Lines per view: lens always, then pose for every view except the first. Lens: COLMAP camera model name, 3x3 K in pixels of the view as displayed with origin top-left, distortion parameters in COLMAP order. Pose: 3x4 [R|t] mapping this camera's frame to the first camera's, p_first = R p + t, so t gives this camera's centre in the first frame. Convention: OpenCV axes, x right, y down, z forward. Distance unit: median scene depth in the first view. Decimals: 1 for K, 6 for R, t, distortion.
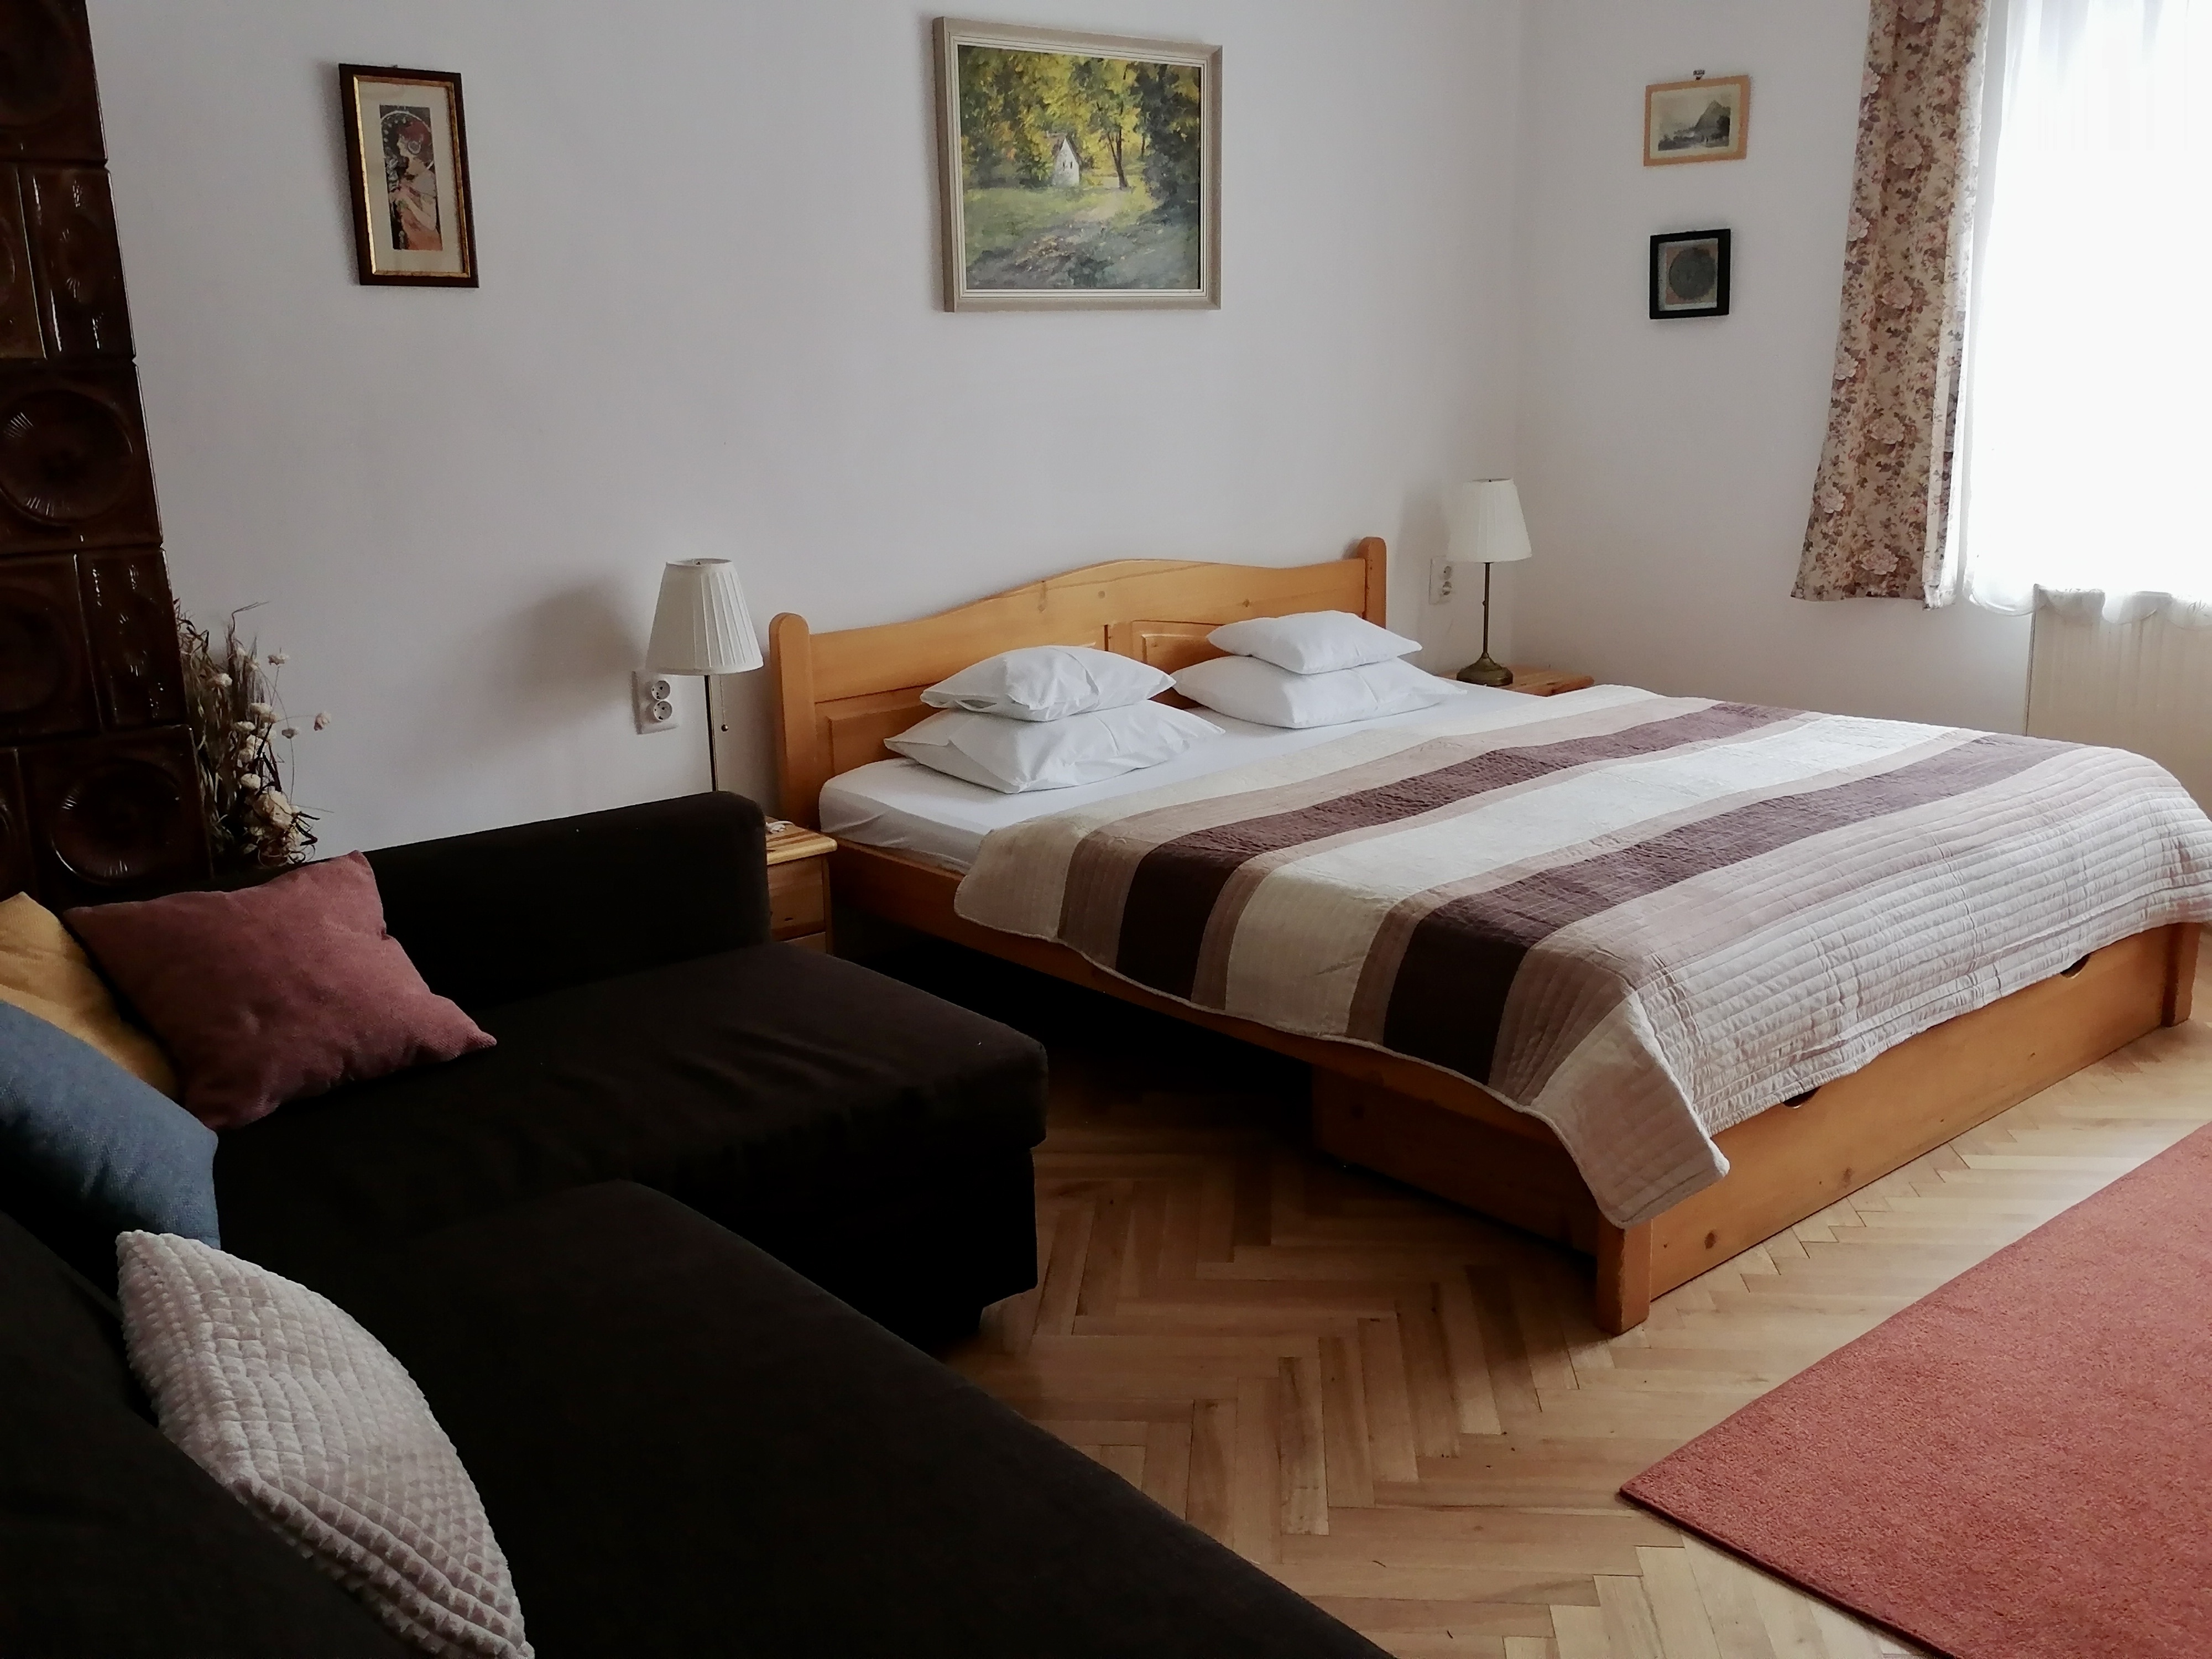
lens RADIAL K [[1969.8, 0, 1105.5], [0, 1969.8, 828.4], [0, 0, 1]] dist [0.112064, -0.143473]
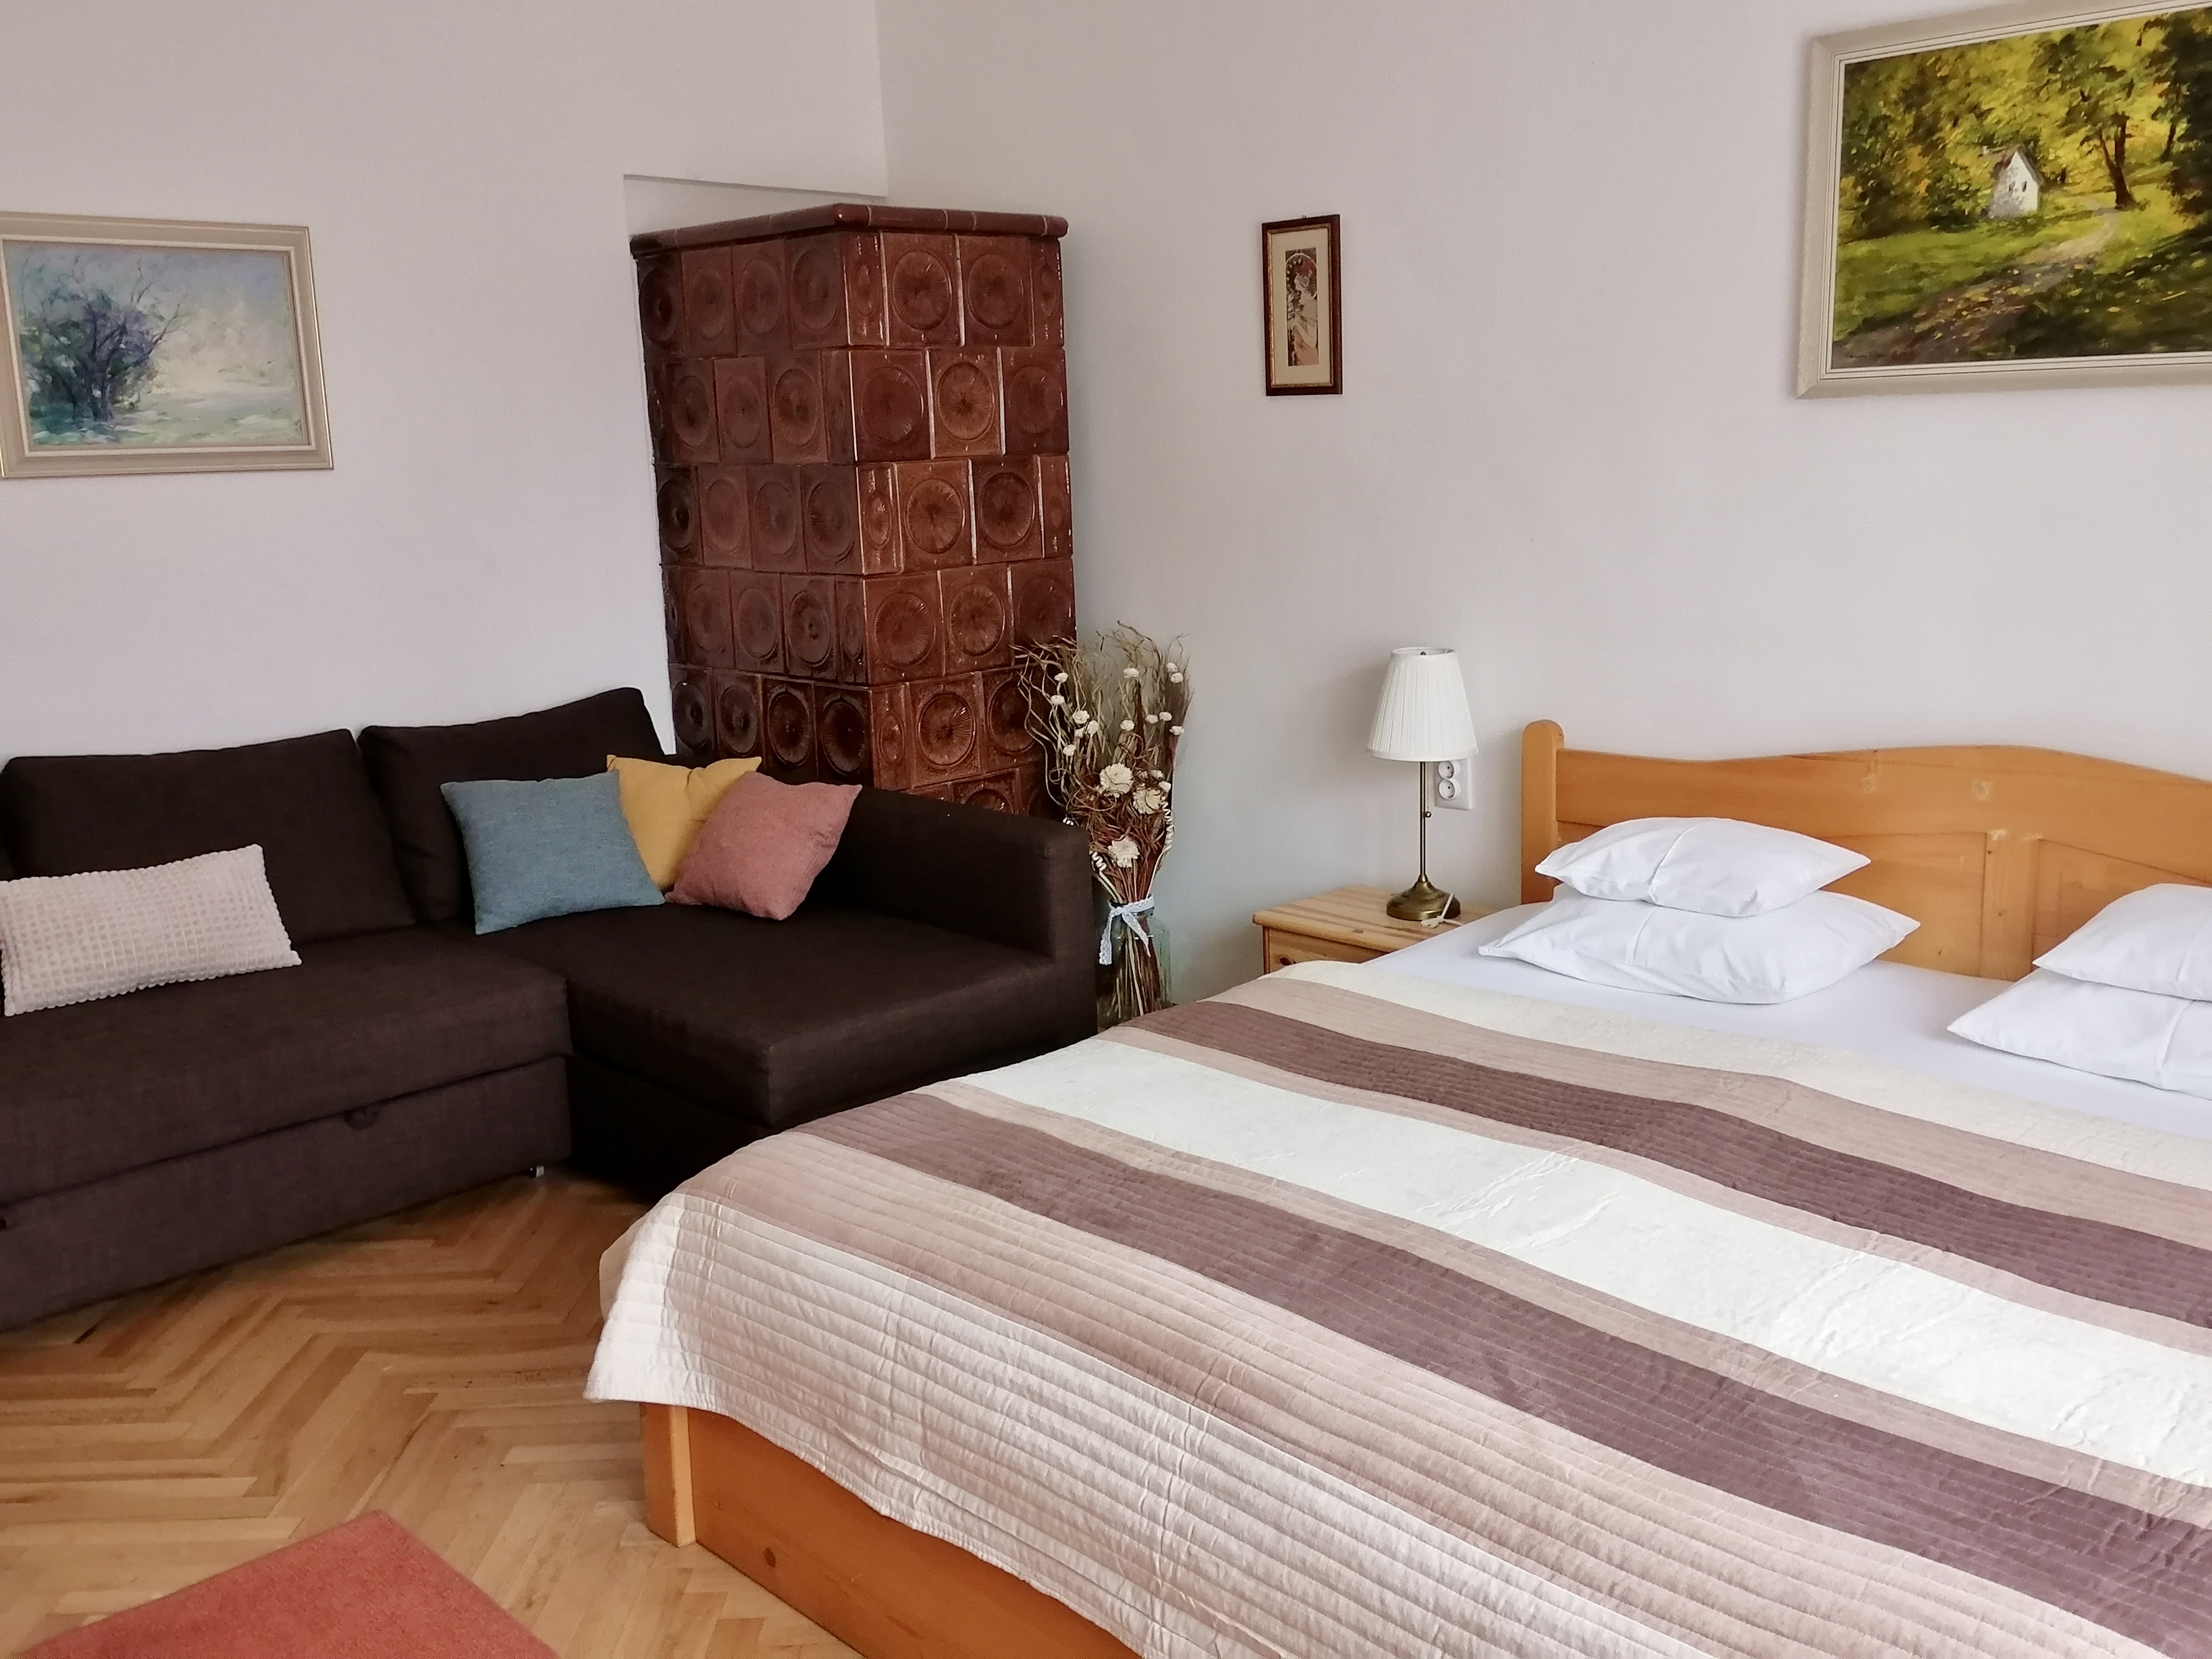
lens RADIAL K [[1969.8, 0, 1106.9], [0, 1969.8, 820.3], [0, 0, 1]] dist [0.112064, -0.143473]
pose [[0.062080, 0.214843, -0.974674, 0.723451], [-0.211489, 0.957213, 0.197524, -0.195846], [0.975407, 0.193870, 0.104860, 0.670139]]
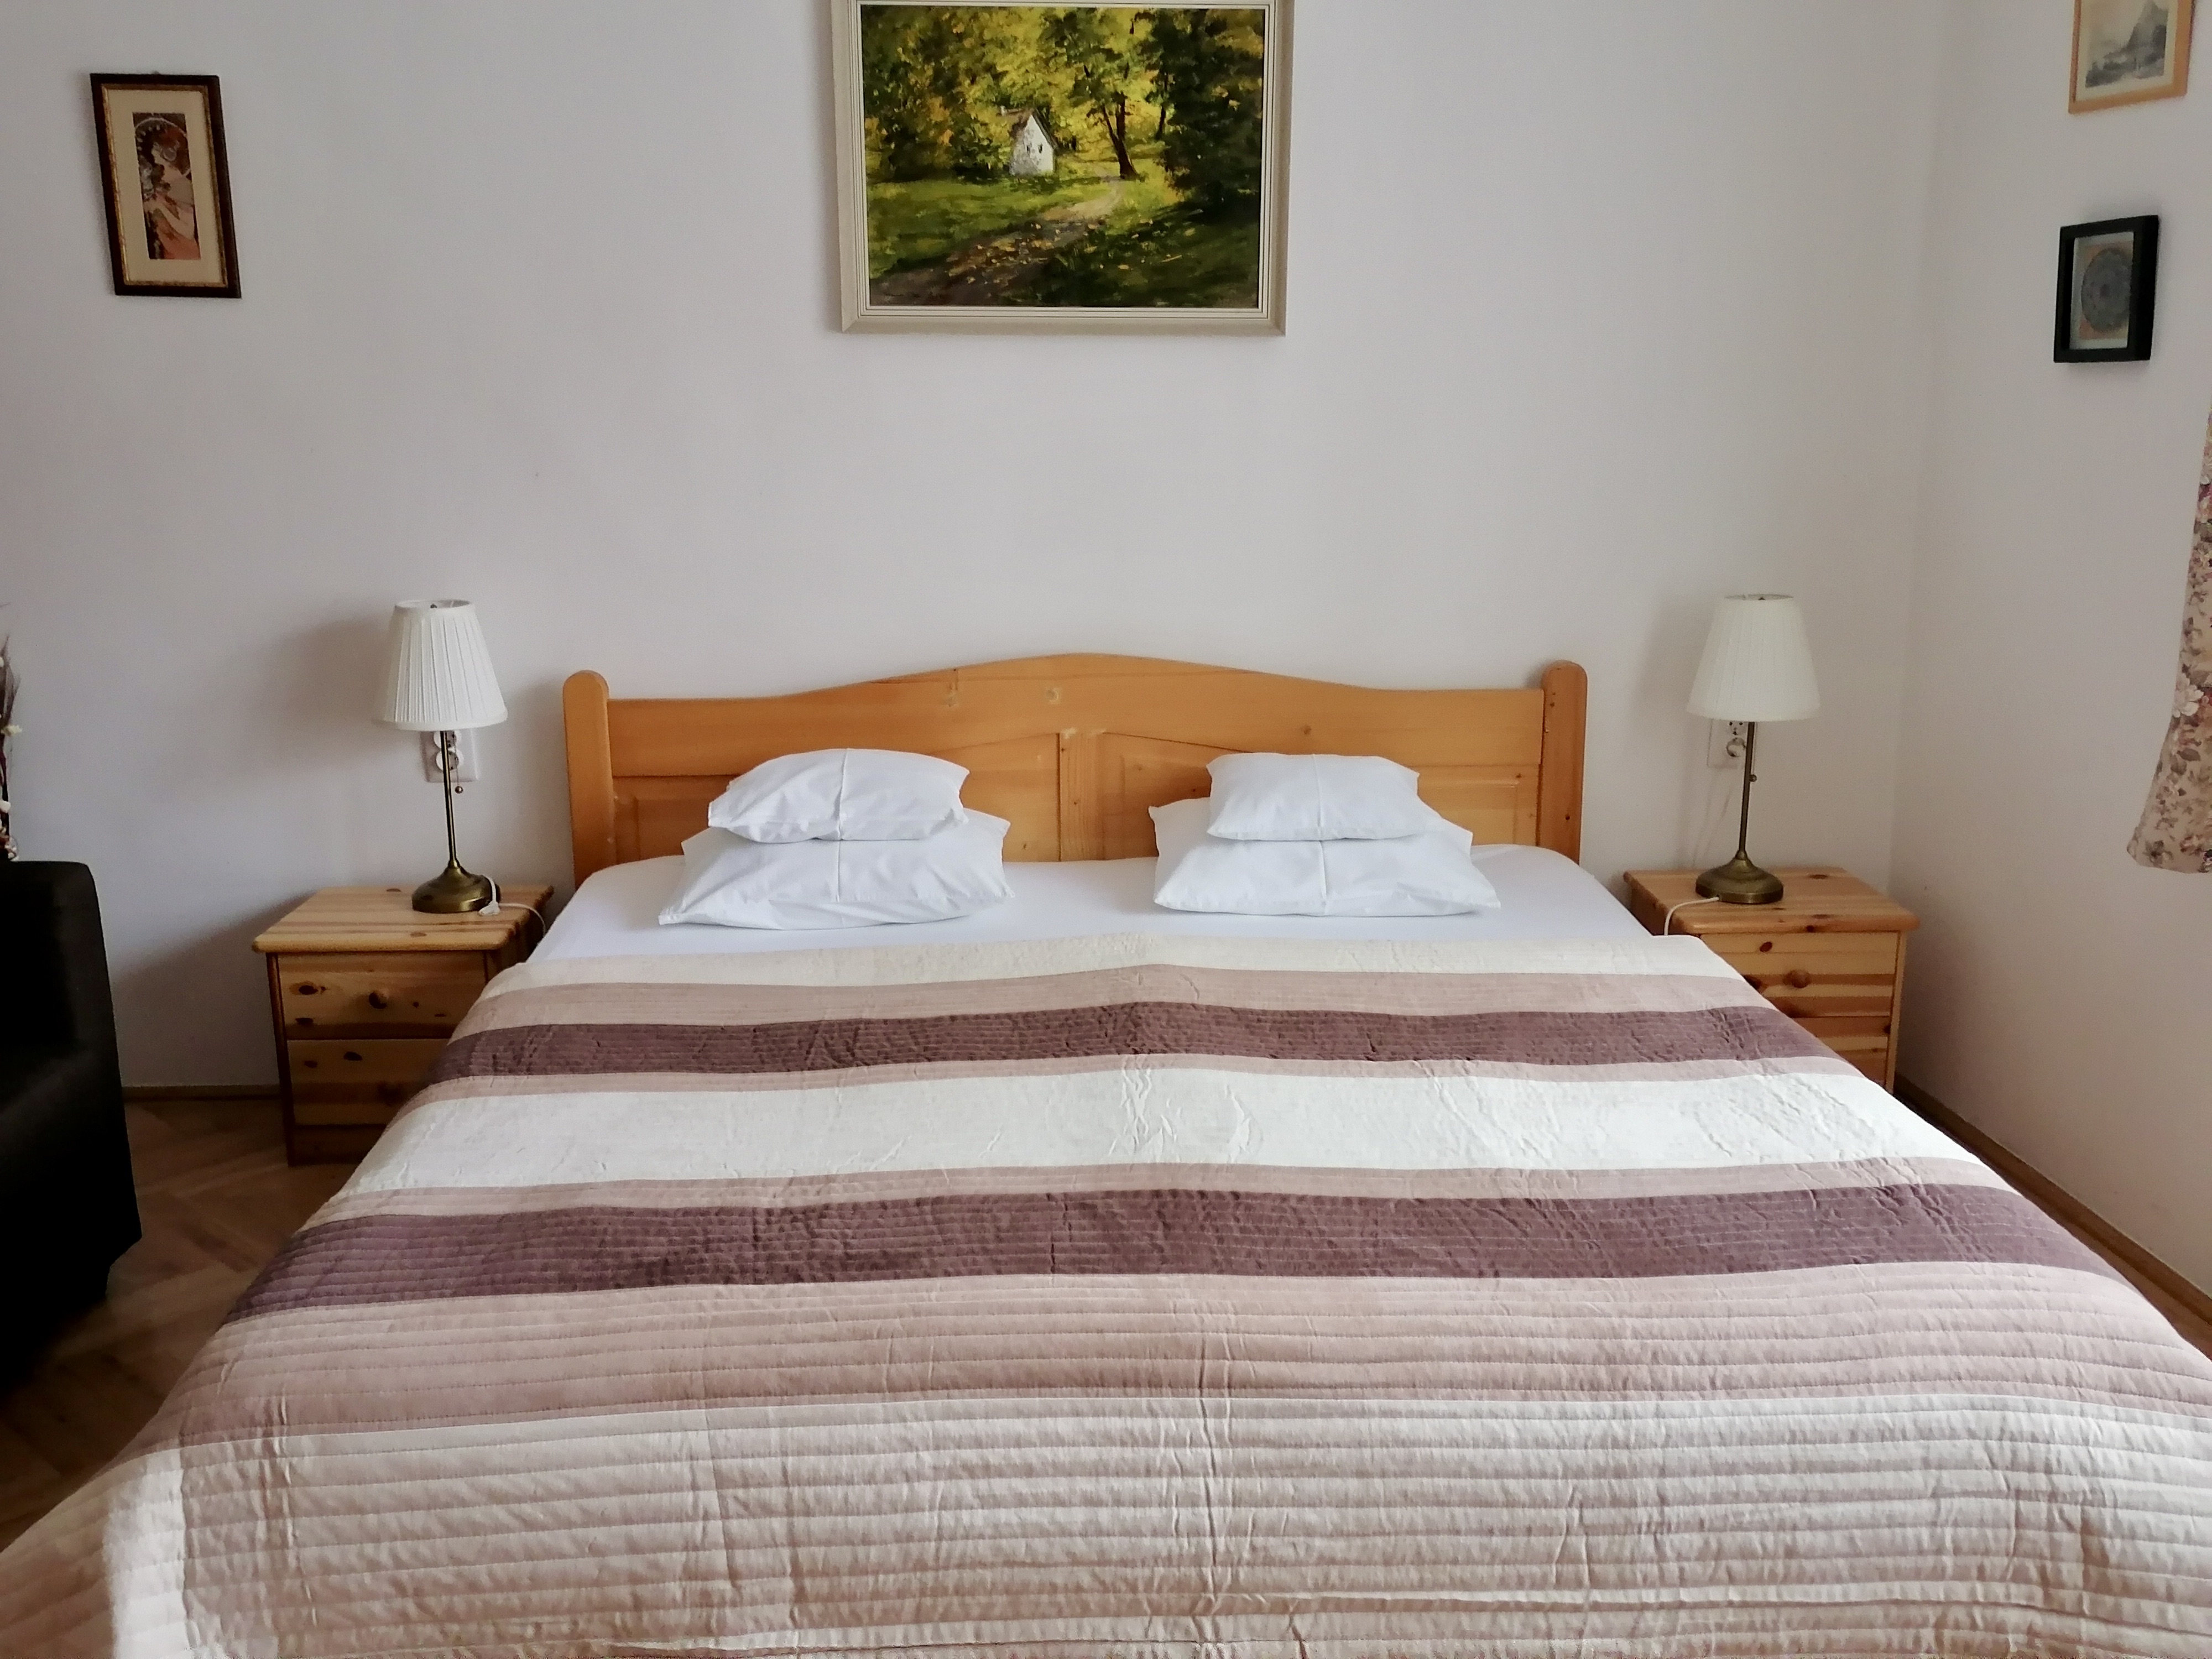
lens RADIAL K [[1969.8, 0, 1108.8], [0, 1969.8, 822.2], [0, 0, 1]] dist [0.112064, -0.143473]
pose [[0.785684, 0.165414, -0.596103, 0.528028], [-0.168417, 0.984386, 0.051180, -0.120653], [0.595262, 0.060183, 0.801275, 0.416248]]
